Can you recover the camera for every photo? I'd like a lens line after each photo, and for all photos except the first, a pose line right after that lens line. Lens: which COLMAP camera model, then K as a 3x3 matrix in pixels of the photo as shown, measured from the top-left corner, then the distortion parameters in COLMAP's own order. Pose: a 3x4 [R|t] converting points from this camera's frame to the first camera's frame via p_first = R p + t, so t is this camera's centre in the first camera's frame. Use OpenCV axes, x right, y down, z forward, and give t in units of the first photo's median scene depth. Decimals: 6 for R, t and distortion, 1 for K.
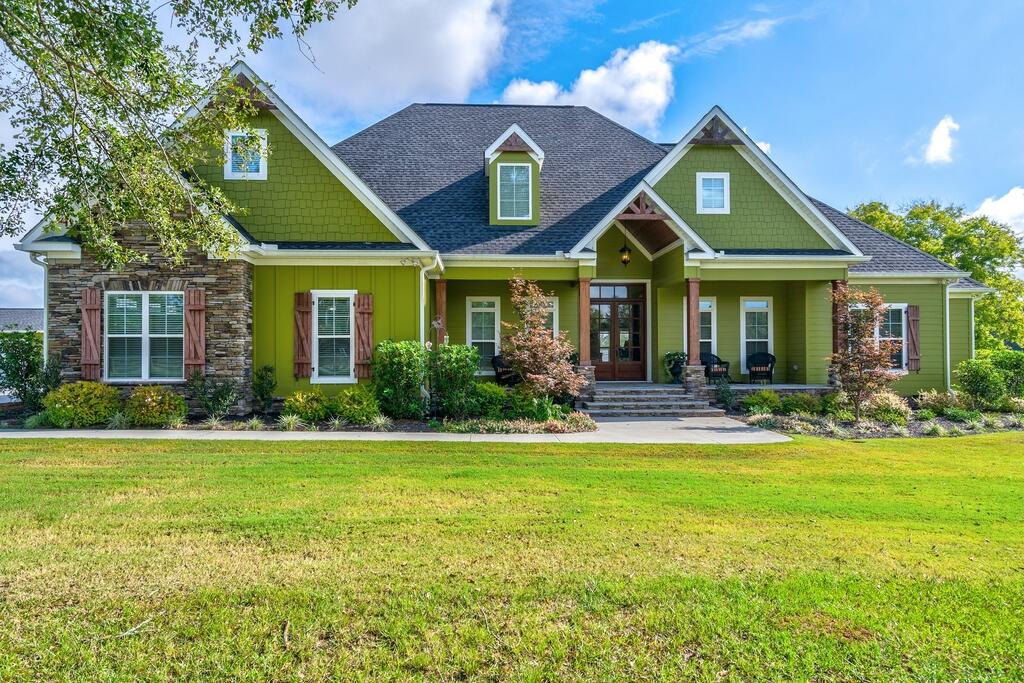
lens RADIAL K [[683.7, 0, 512.0], [0, 683.7, 341.5], [0, 0, 1]] dist [0.018603, -0.004545]
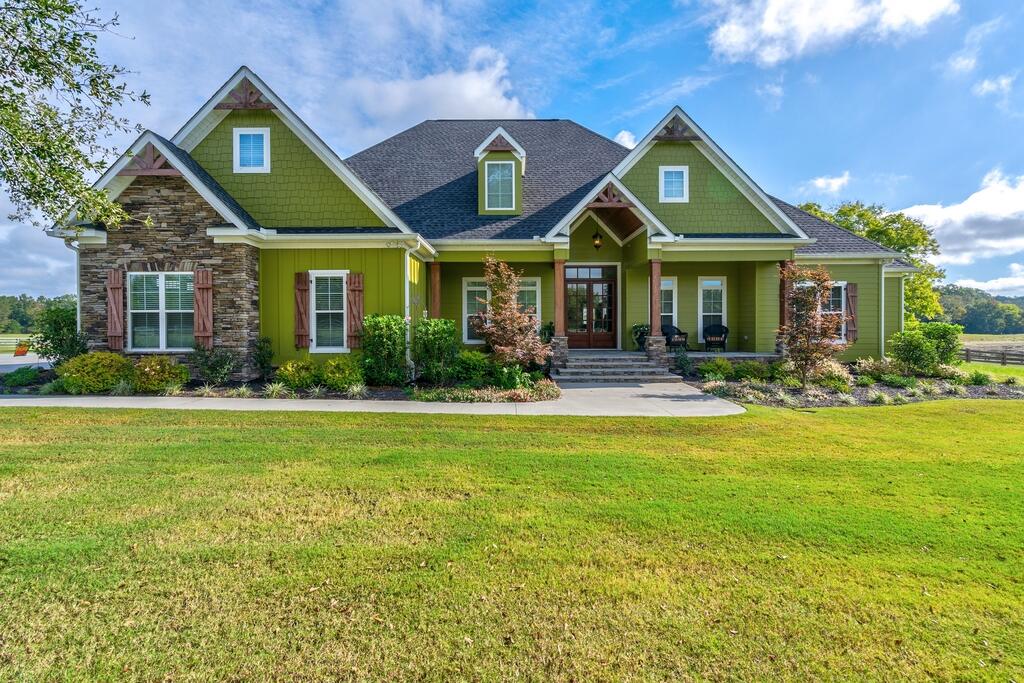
lens RADIAL K [[486.1, 0, 511.5], [0, 486.1, 327.0], [0, 0, 1]] dist [-0.001991, 0.000544]
pose [[0.998695, -0.000435, -0.051062, 0.071883], [0.001694, 0.999696, 0.024603, -0.000812], [0.051036, -0.024658, 0.998392, 0.193341]]
